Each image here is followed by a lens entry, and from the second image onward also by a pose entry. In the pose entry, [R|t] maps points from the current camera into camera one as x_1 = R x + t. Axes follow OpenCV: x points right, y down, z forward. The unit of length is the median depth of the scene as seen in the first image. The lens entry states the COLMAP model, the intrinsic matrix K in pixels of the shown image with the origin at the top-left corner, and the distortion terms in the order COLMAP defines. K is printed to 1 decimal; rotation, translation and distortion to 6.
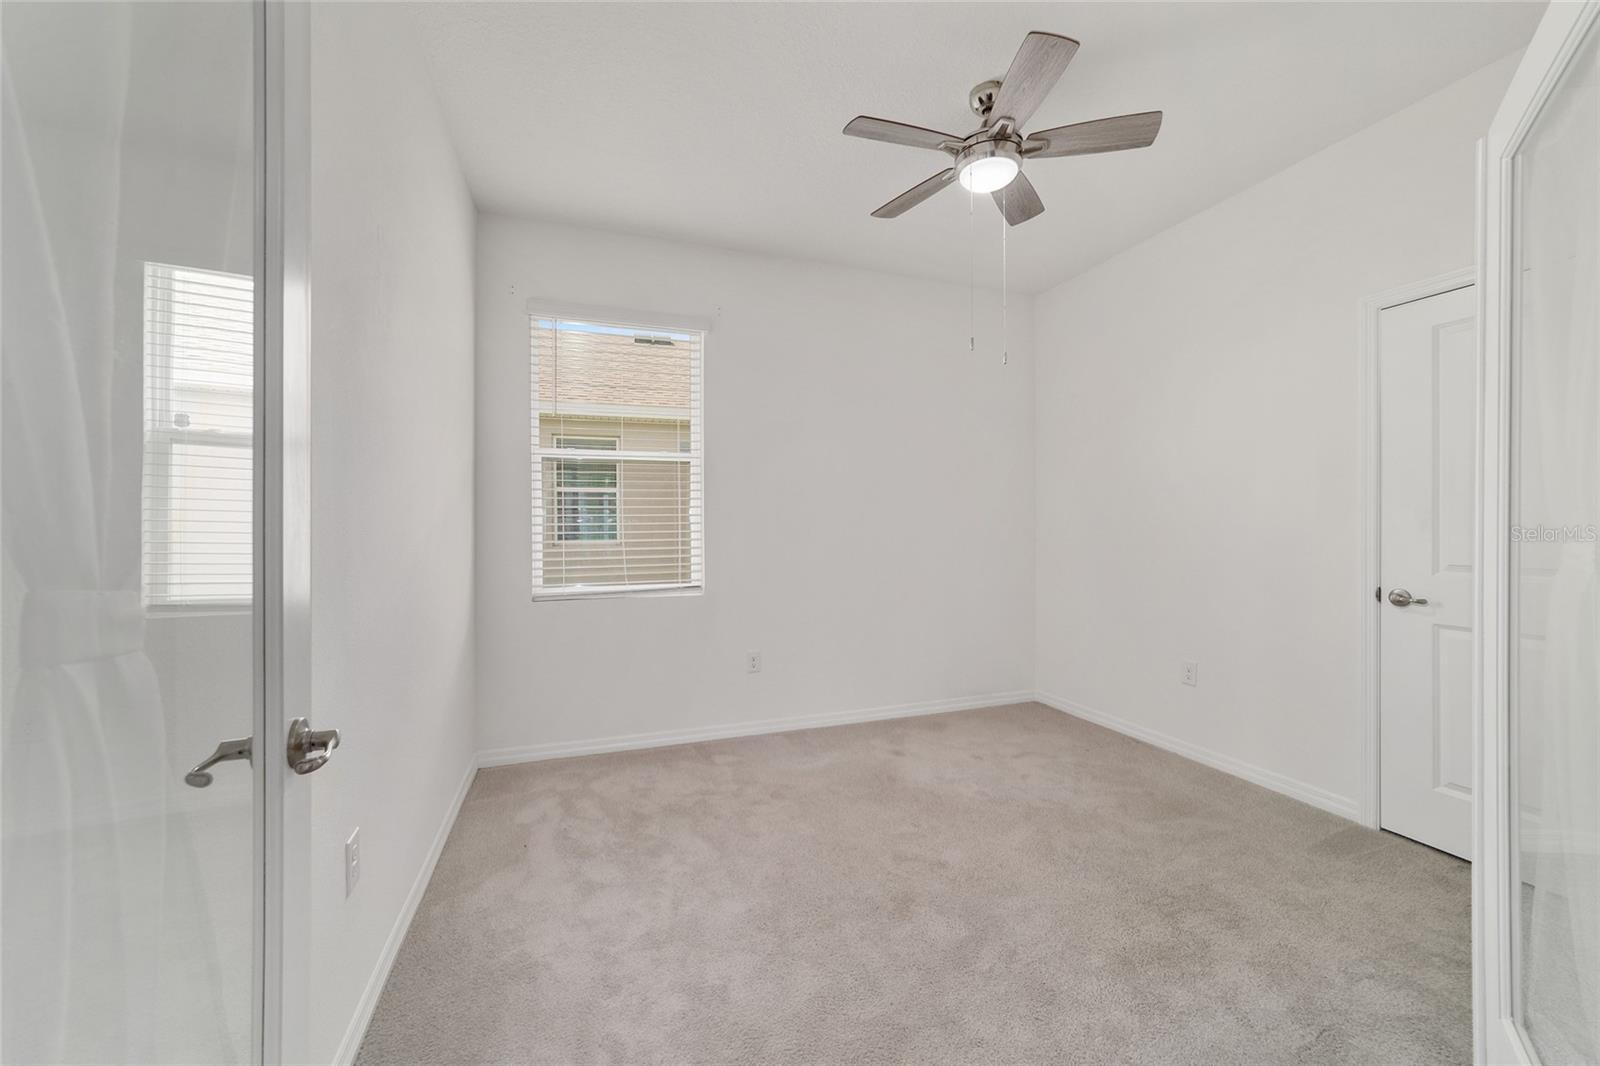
lens RADIAL K [[611.9, 0, 800.0], [0, 611.9, 533.0], [0, 0, 1]] dist [-0.010437, -0.000105]
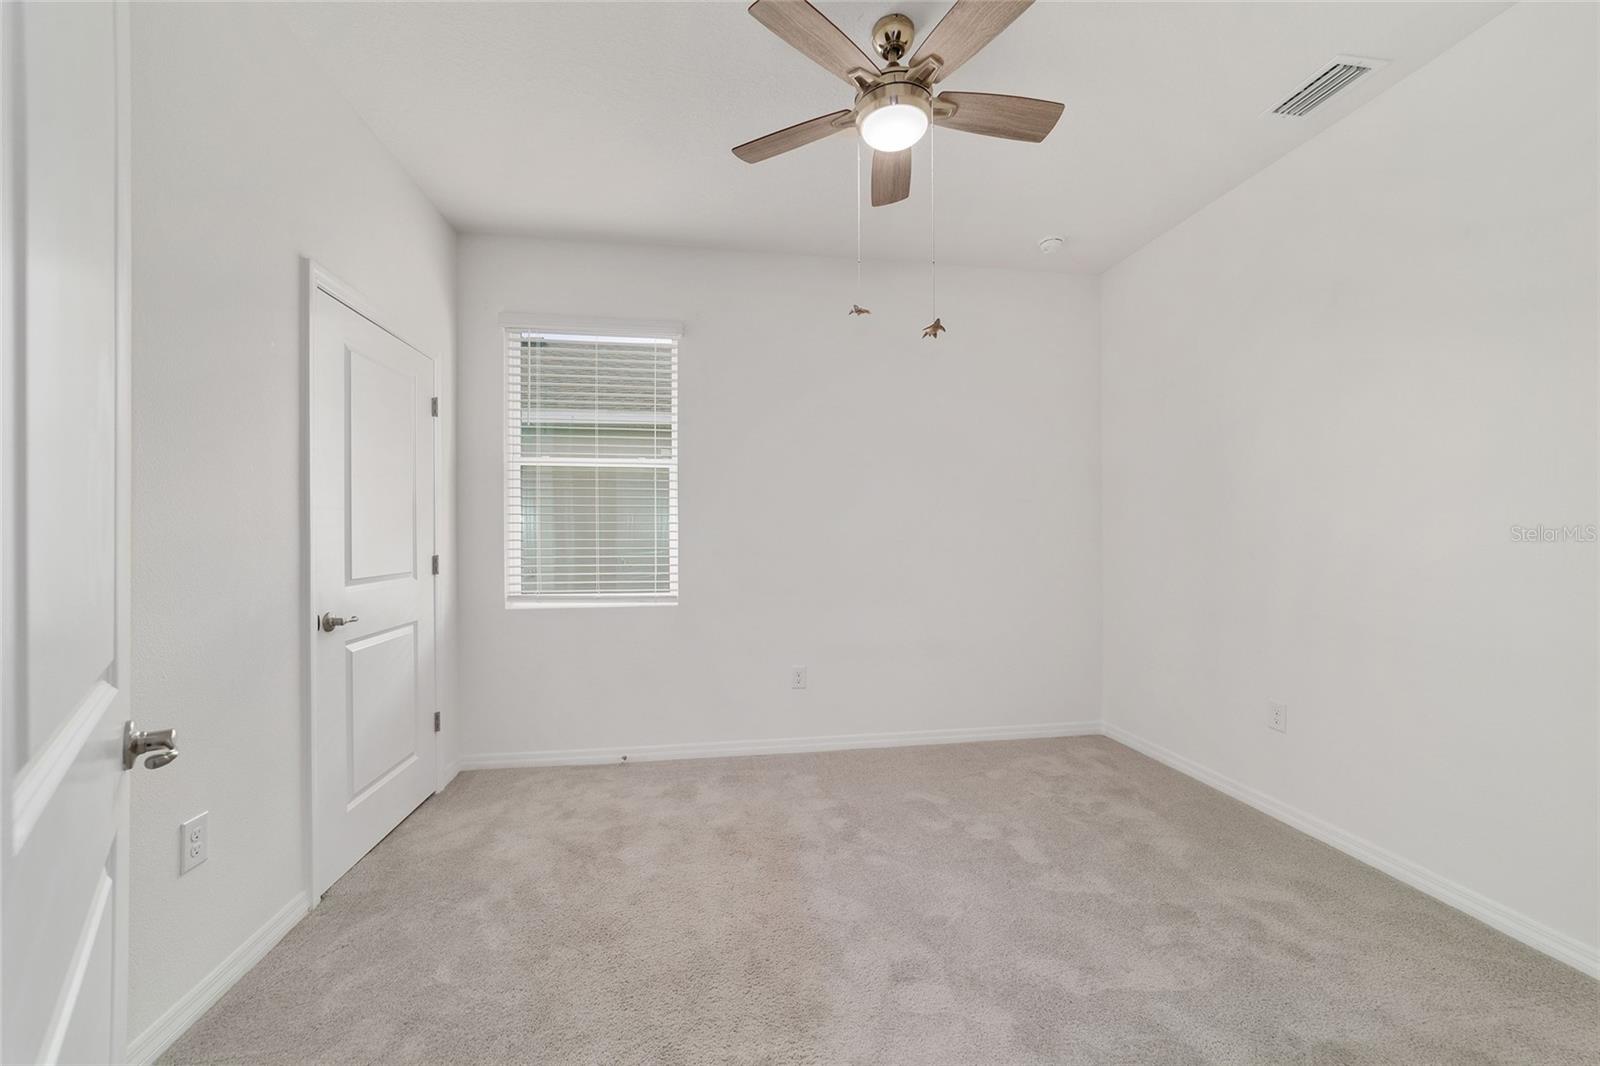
lens RADIAL K [[611.9, 0, 800.0], [0, 611.9, 533.0], [0, 0, 1]] dist [-0.010437, -0.000105]
pose [[0.979918, 0.000963, -0.199397, 0.222503], [-0.004157, 0.999870, -0.015600, 0.000704], [0.199356, 0.016116, 0.979795, 0.090045]]
